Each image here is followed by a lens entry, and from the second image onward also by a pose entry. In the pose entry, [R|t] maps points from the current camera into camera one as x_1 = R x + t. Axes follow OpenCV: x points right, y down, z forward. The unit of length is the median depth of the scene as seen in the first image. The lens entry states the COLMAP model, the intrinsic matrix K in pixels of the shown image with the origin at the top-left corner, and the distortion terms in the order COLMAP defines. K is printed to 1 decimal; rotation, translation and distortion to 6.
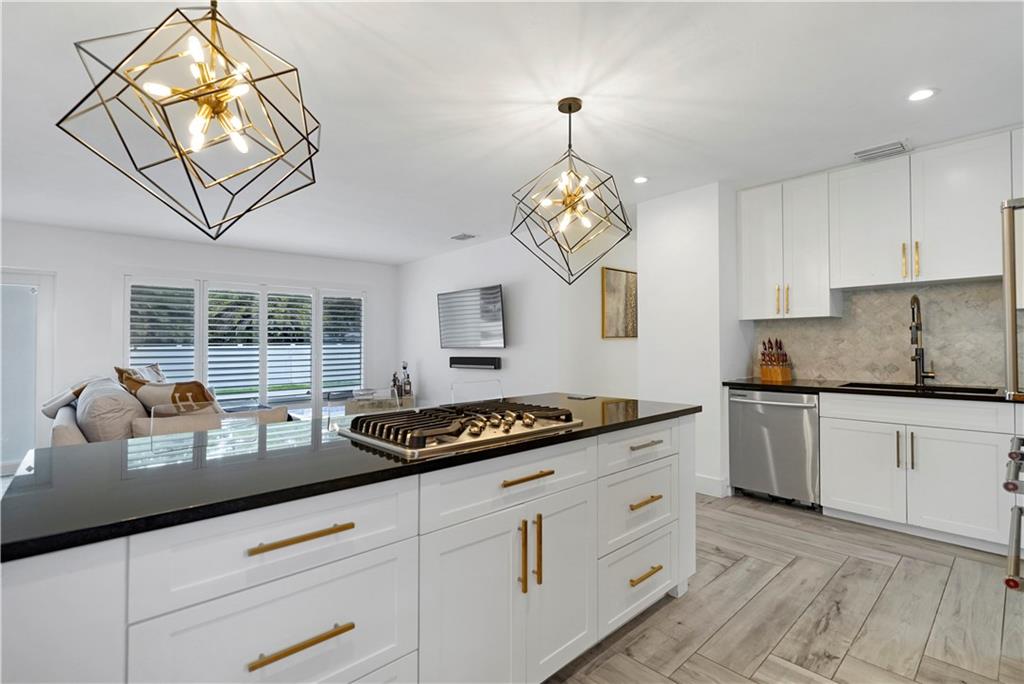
lens RADIAL K [[478.0, 0, 512.0], [0, 478.0, 342.0], [0, 0, 1]] dist [-0.001388, 0.000527]
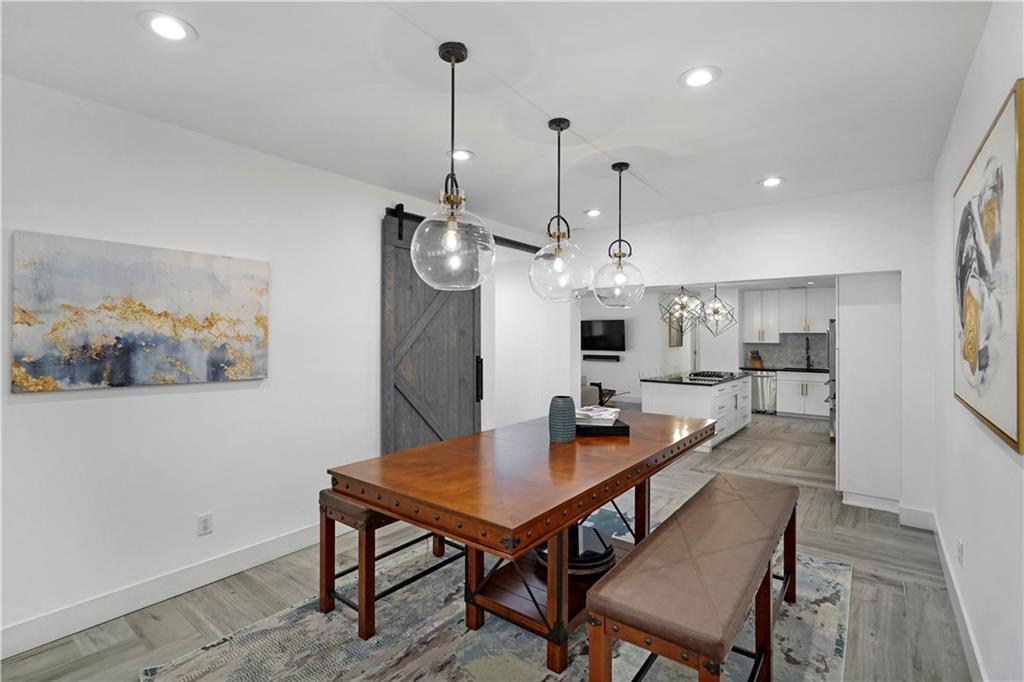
lens RADIAL K [[472.7, 0, 510.7], [0, 472.7, 337.2], [0, 0, 1]] dist [0.000477, 0.000230]
pose [[0.986808, 0.012068, 0.161442, -1.341640], [-0.013169, 0.999897, 0.005747, -0.088153], [-0.161356, -0.007797, 0.986865, -1.479999]]
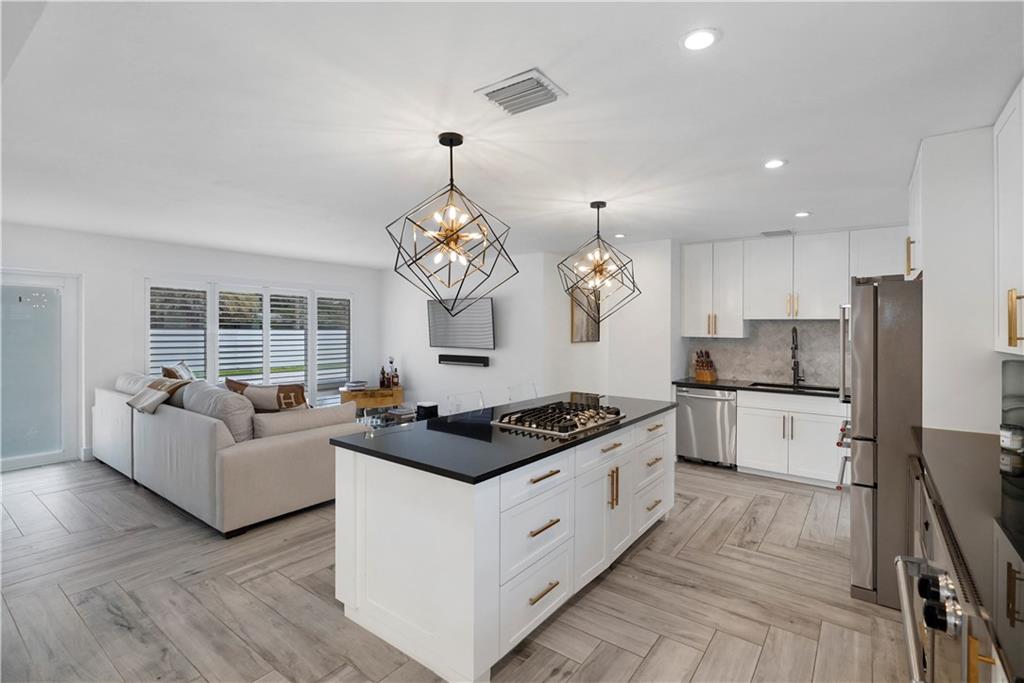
lens RADIAL K [[471.6, 0, 507.1], [0, 471.6, 328.0], [0, 0, 1]] dist [0.000559, 0.000190]
pose [[0.985220, 0.017505, 0.170397, -0.324953], [-0.018420, 0.999823, 0.003790, -0.082132], [-0.170301, -0.006873, 0.985368, -0.337596]]
